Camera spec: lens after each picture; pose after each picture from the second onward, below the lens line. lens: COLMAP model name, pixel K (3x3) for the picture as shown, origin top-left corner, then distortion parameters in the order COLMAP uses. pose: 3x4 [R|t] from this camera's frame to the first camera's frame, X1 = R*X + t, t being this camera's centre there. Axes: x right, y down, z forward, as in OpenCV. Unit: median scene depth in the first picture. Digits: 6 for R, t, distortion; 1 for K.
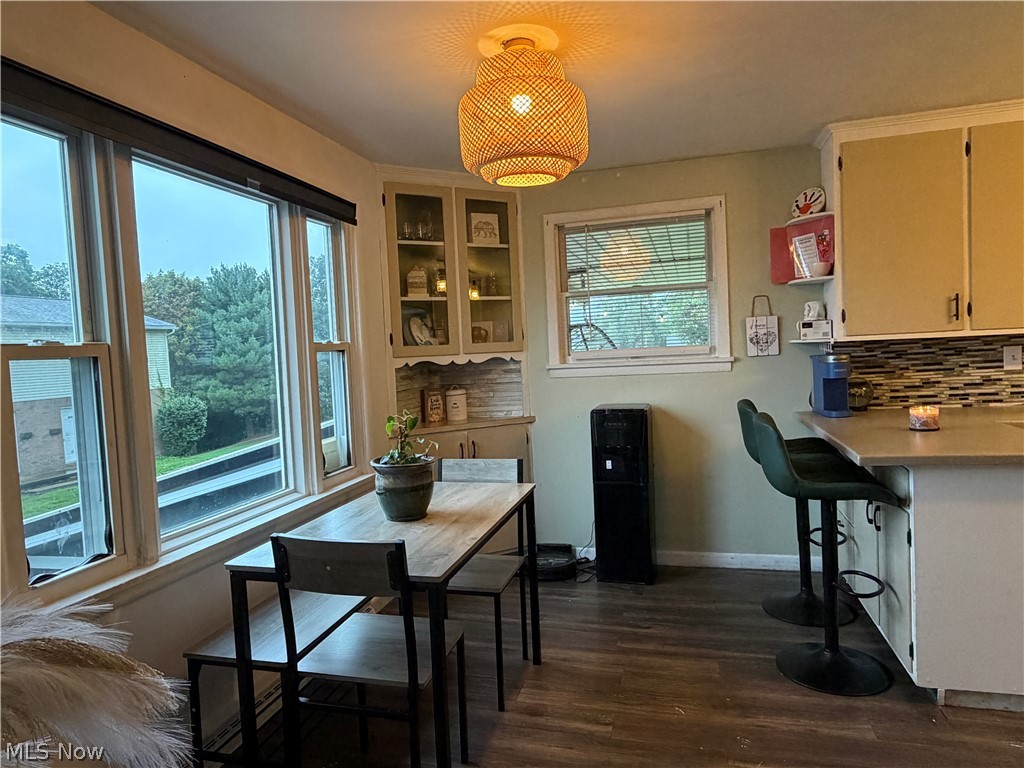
lens RADIAL K [[649.0, 0, 512.1], [0, 649.0, 385.3], [0, 0, 1]] dist [-0.000441, 0.001279]
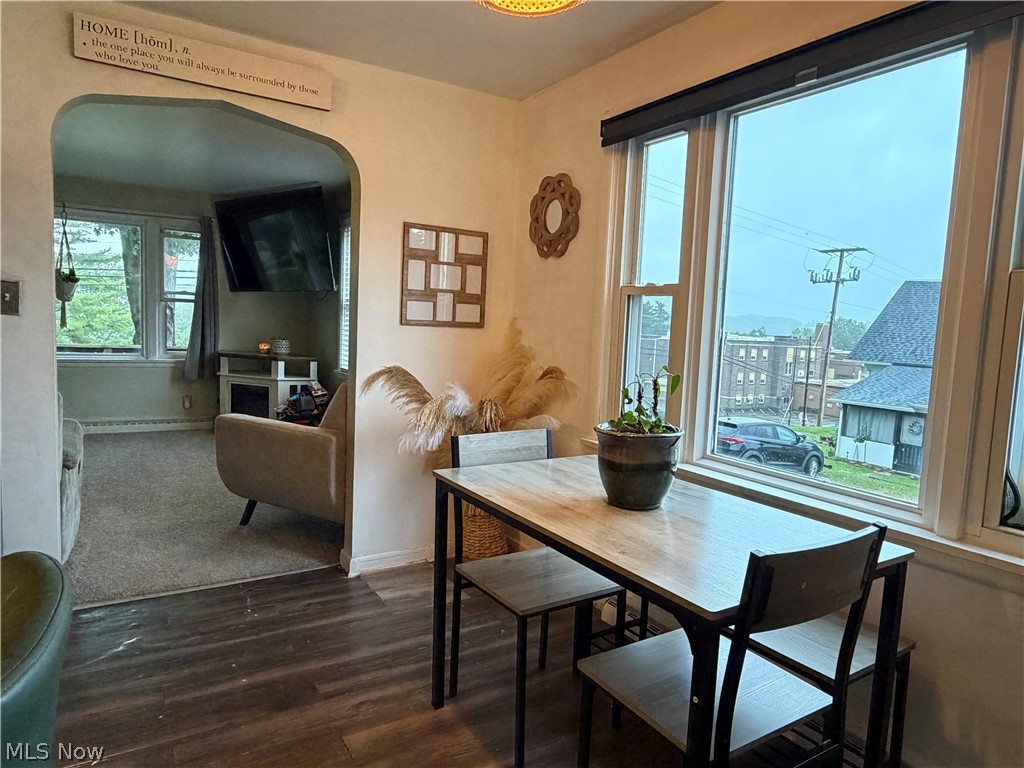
lens RADIAL K [[649.0, 0, 508.1], [0, 649.0, 386.2], [0, 0, 1]] dist [-0.000441, 0.001279]
pose [[-0.688552, 0.089214, -0.719679, 0.311157], [-0.051496, 0.983884, 0.171235, -0.036659], [0.723357, 0.154965, -0.672861, 0.904192]]
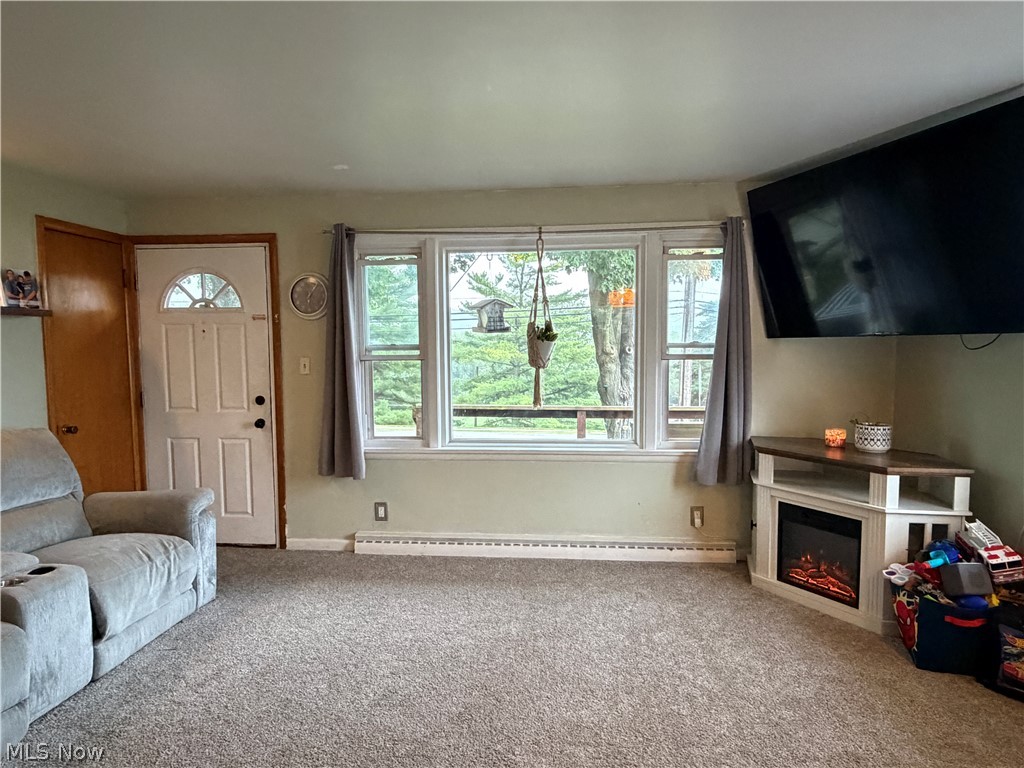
lens RADIAL K [[649.0, 0, 510.7], [0, 649.0, 387.5], [0, 0, 1]] dist [-0.000441, 0.001279]
pose [[-0.983024, 0.070189, -0.169519, 0.123356], [0.046234, 0.988881, 0.141339, -0.038561], [0.177555, 0.131102, -0.975339, 0.045226]]
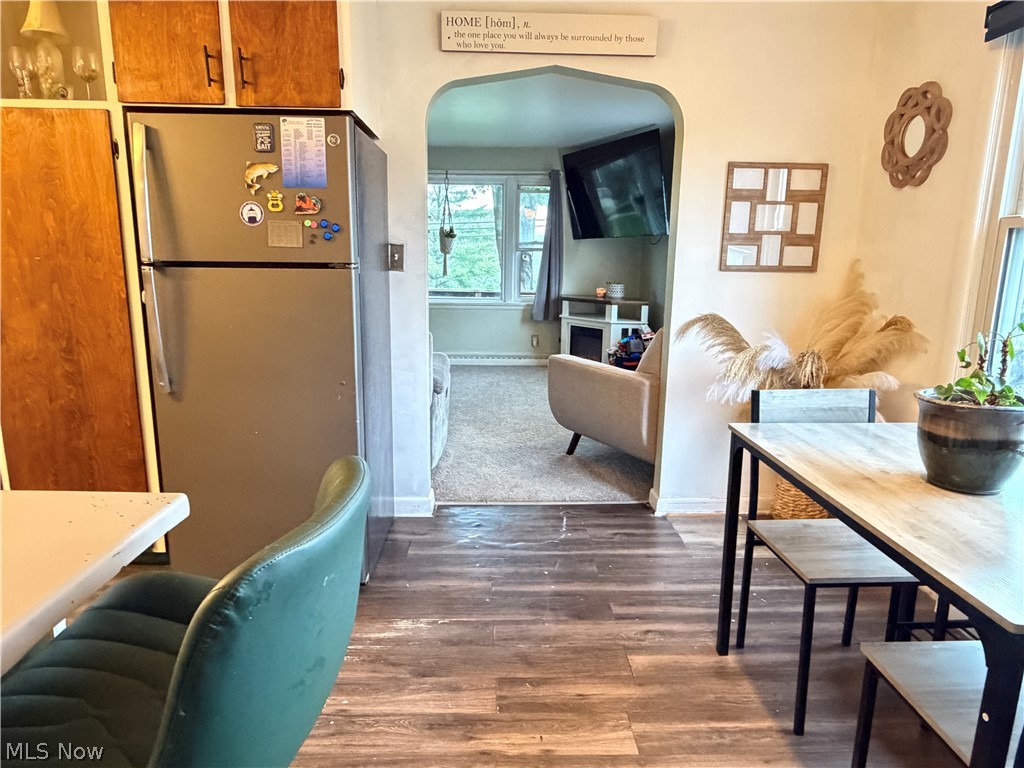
lens RADIAL K [[649.0, 0, 505.1], [0, 649.0, 386.4], [0, 0, 1]] dist [-0.000441, 0.001279]
pose [[-0.957419, 0.094154, -0.272918, 0.288869], [0.018269, 0.963189, 0.268202, -0.048419], [0.288125, 0.251795, -0.923896, 0.941262]]
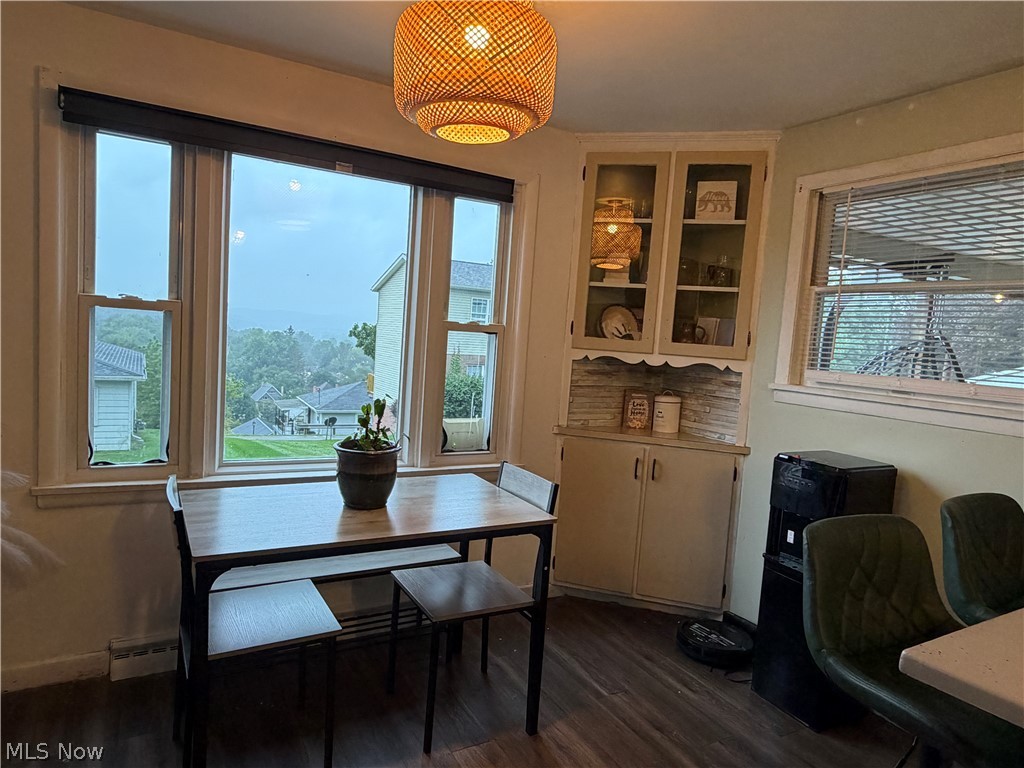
lens RADIAL K [[649.0, 0, 506.0], [0, 649.0, 389.2], [0, 0, 1]] dist [-0.000441, 0.001279]
pose [[0.696157, 0.158533, -0.700166, 0.411797], [-0.140740, 0.986524, 0.083437, -0.049702], [0.703958, 0.040456, 0.709088, 0.298041]]
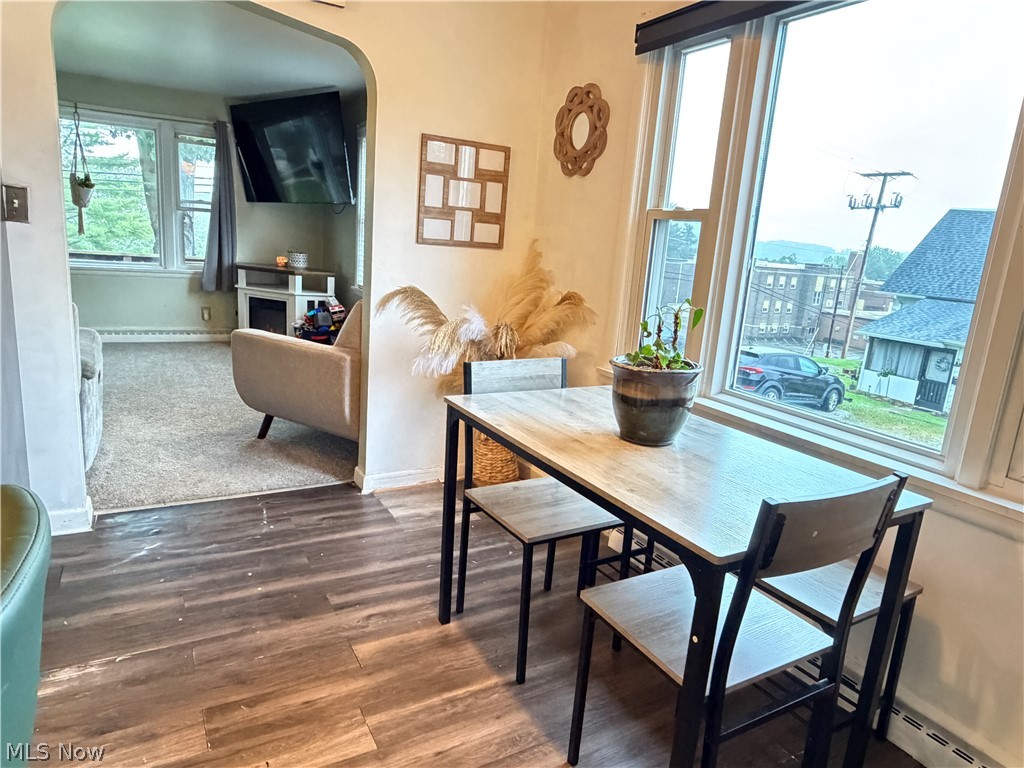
lens RADIAL K [[649.0, 0, 505.7], [0, 649.0, 386.9], [0, 0, 1]] dist [-0.000441, 0.001279]
pose [[-0.715639, 0.151472, -0.681848, 0.297633], [-0.078044, 0.952748, 0.293564, -0.040298], [0.694097, 0.263300, -0.670002, 0.896642]]
